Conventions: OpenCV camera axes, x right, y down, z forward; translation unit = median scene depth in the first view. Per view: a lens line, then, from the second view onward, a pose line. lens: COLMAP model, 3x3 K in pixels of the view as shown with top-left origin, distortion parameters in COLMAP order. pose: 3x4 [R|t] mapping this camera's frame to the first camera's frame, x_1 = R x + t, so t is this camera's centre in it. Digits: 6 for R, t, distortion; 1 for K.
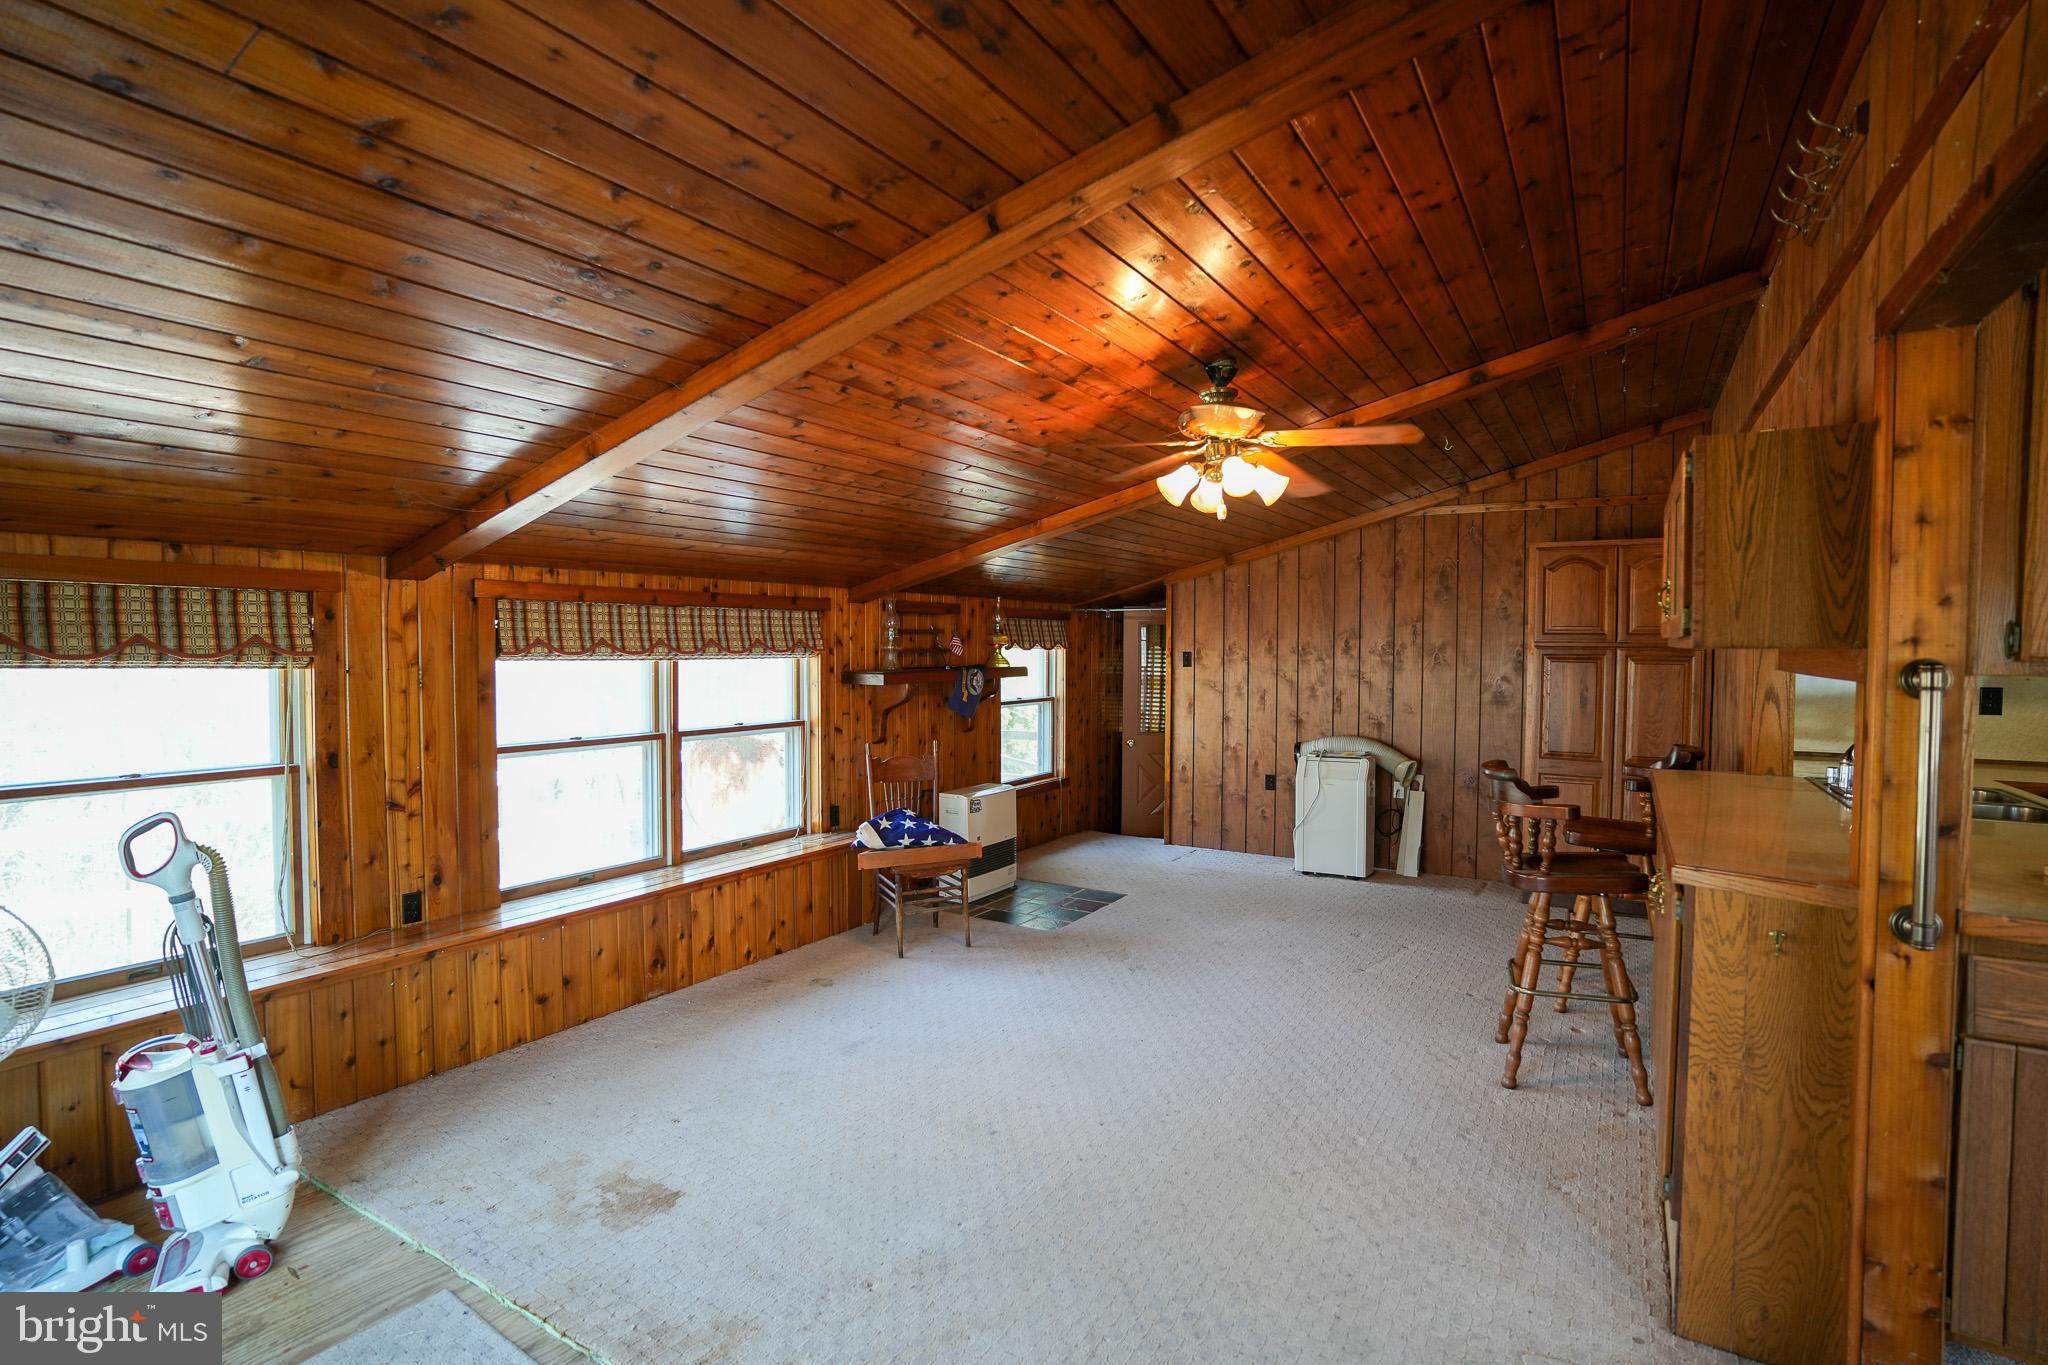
lens RADIAL K [[999.4, 0, 1027.0], [0, 999.4, 681.5], [0, 0, 1]] dist [-0.077666, 0.034589]
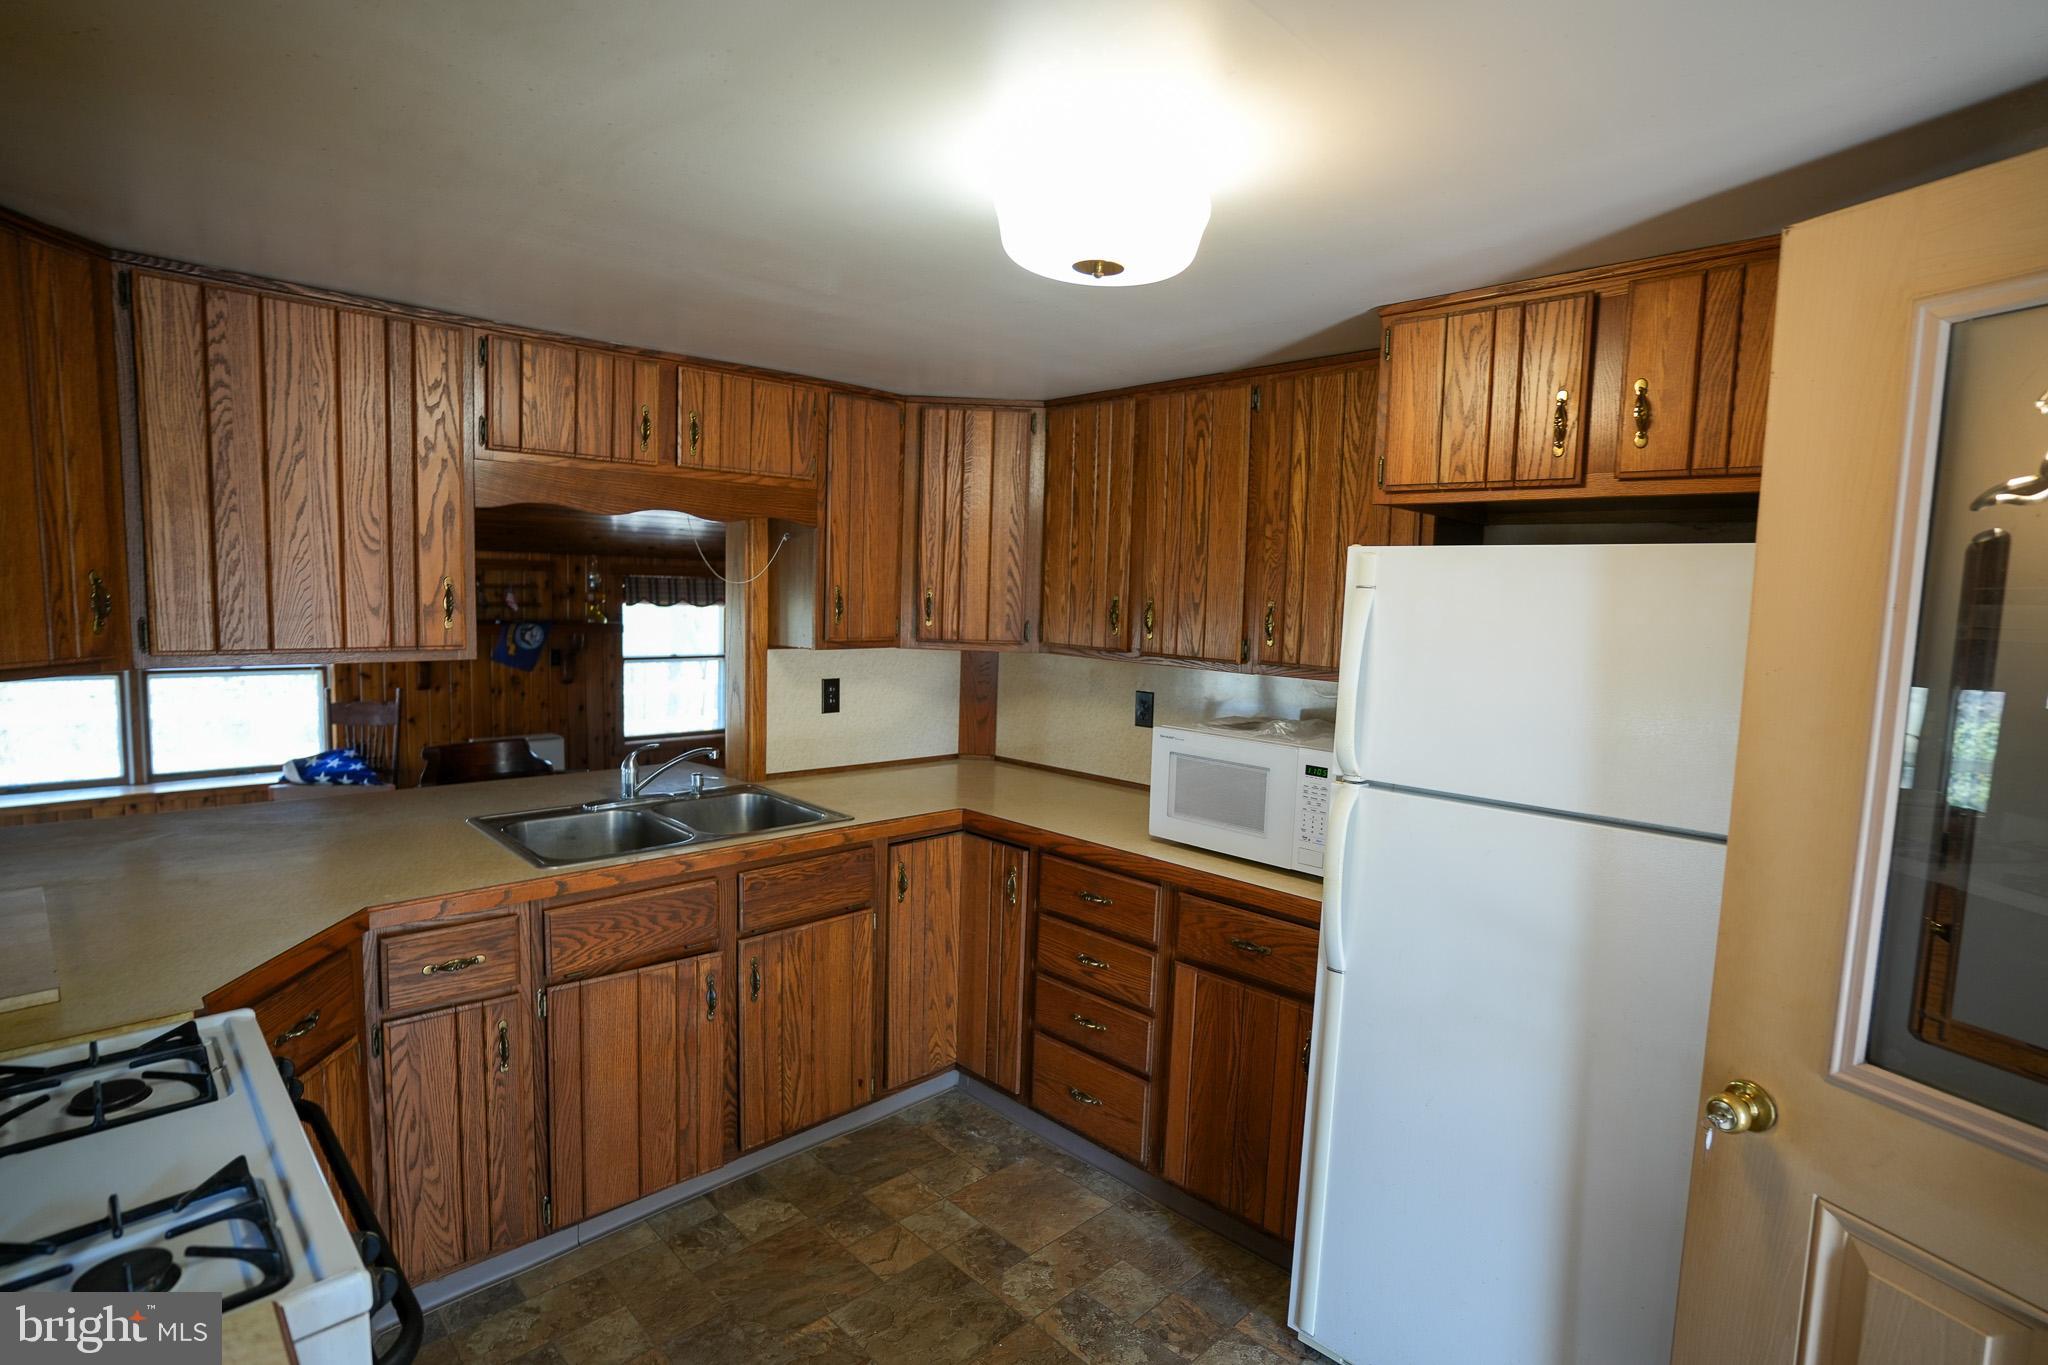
lens RADIAL K [[999.4, 0, 1024.5], [0, 999.4, 691.1], [0, 0, 1]] dist [-0.077666, 0.034589]
pose [[0.970584, 0.051310, -0.235233, 1.069452], [-0.038248, 0.997480, 0.059762, -0.036344], [0.237707, -0.049007, 0.970100, 0.187341]]
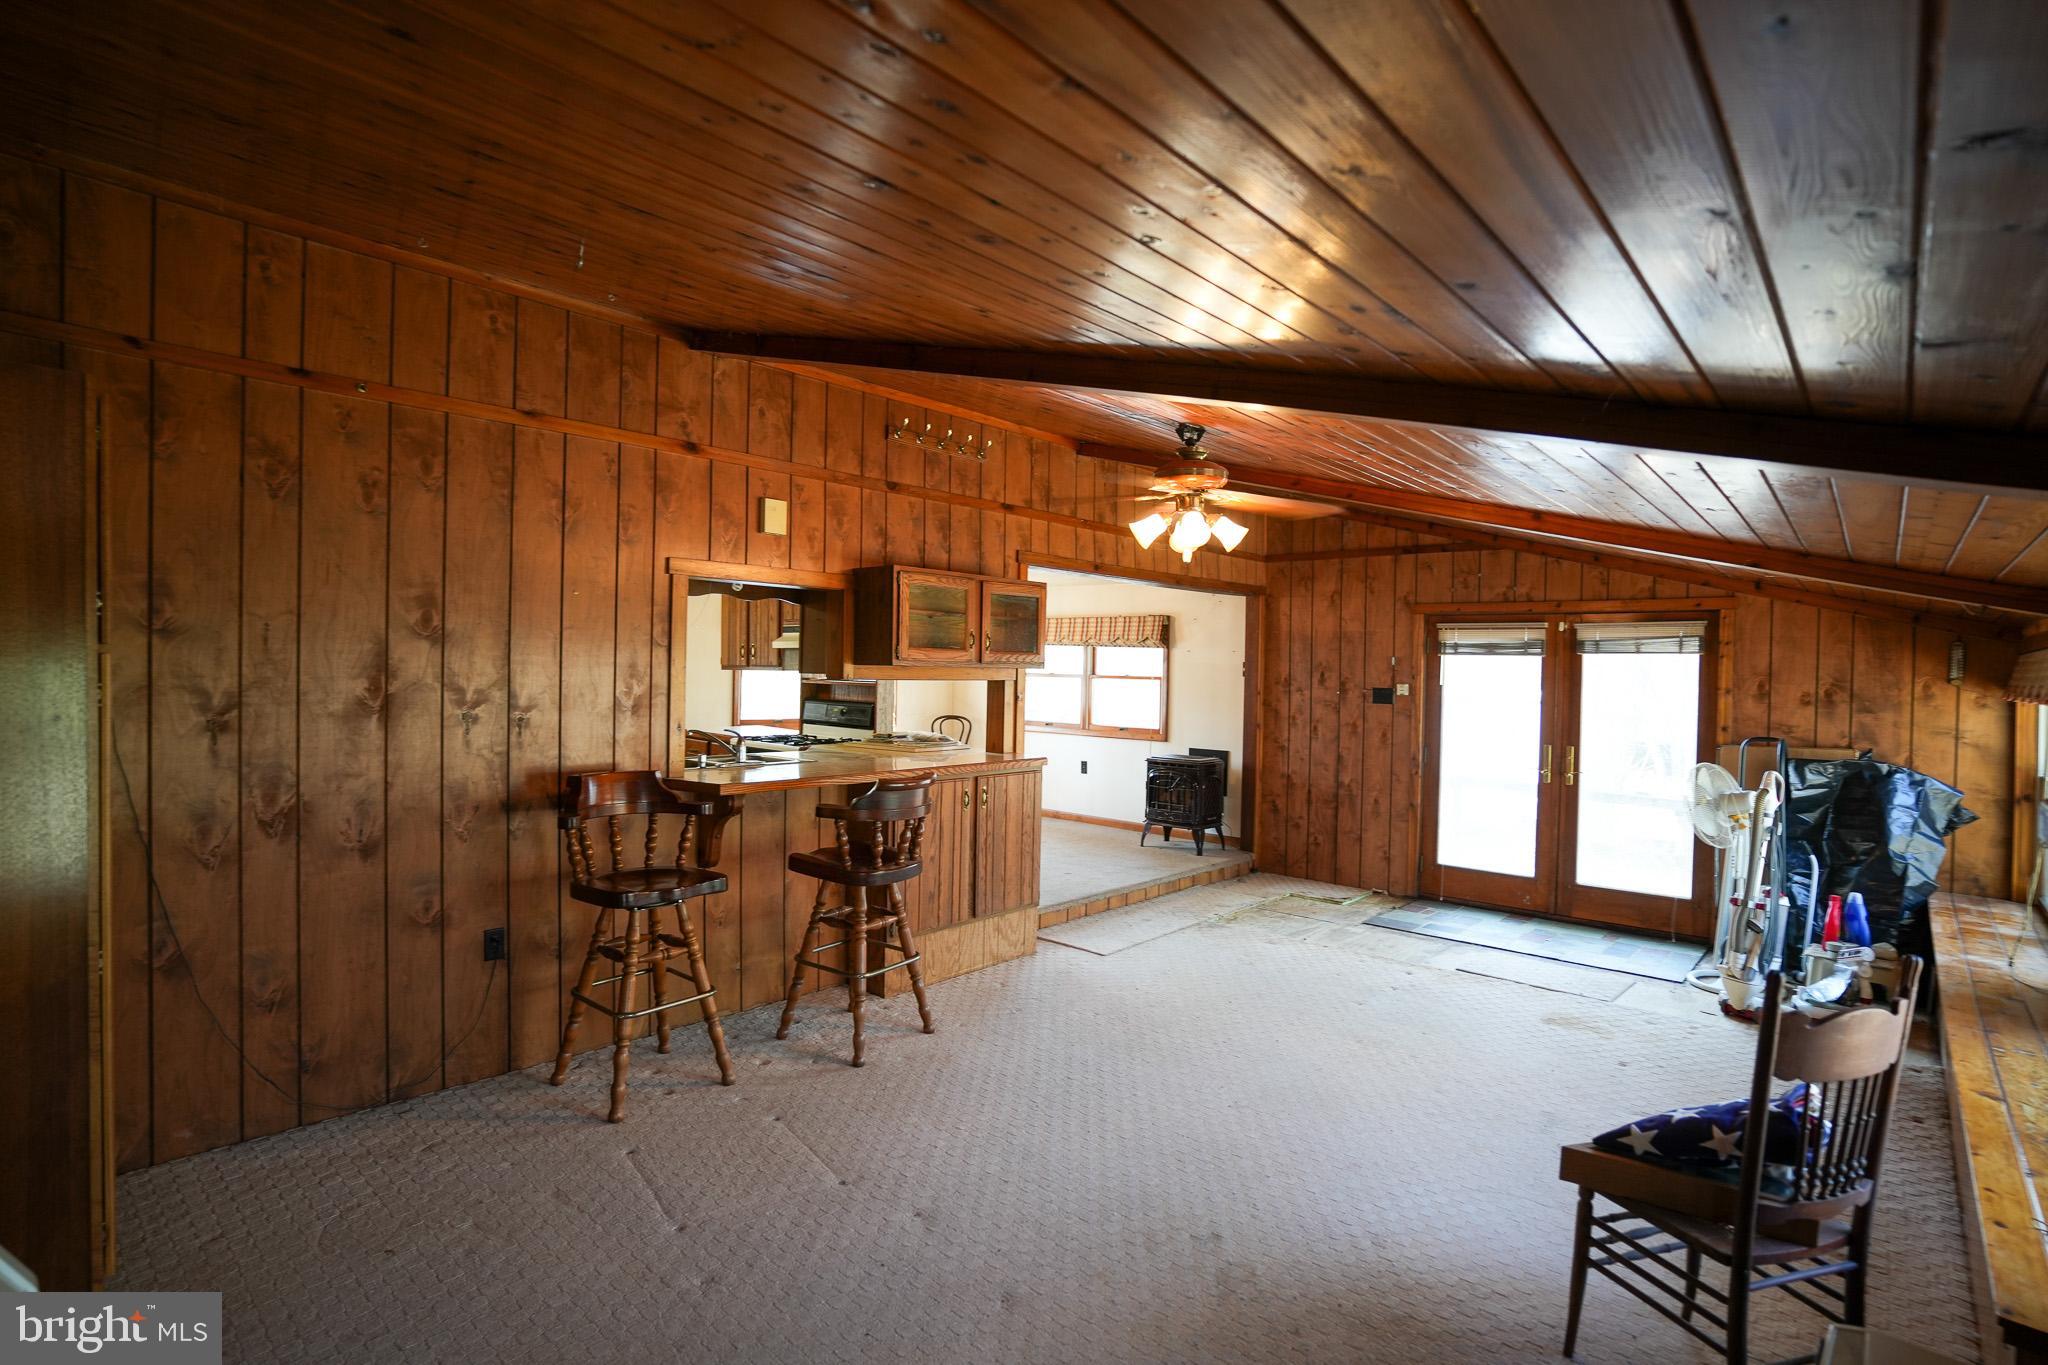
lens RADIAL K [[999.4, 0, 1018.9], [0, 999.4, 682.7], [0, 0, 1]] dist [-0.077666, 0.034589]
pose [[-0.981118, -0.026163, 0.191632, 0.135034], [-0.016012, 0.998395, 0.054328, -0.069891], [-0.192746, 0.050234, -0.979962, 1.800072]]
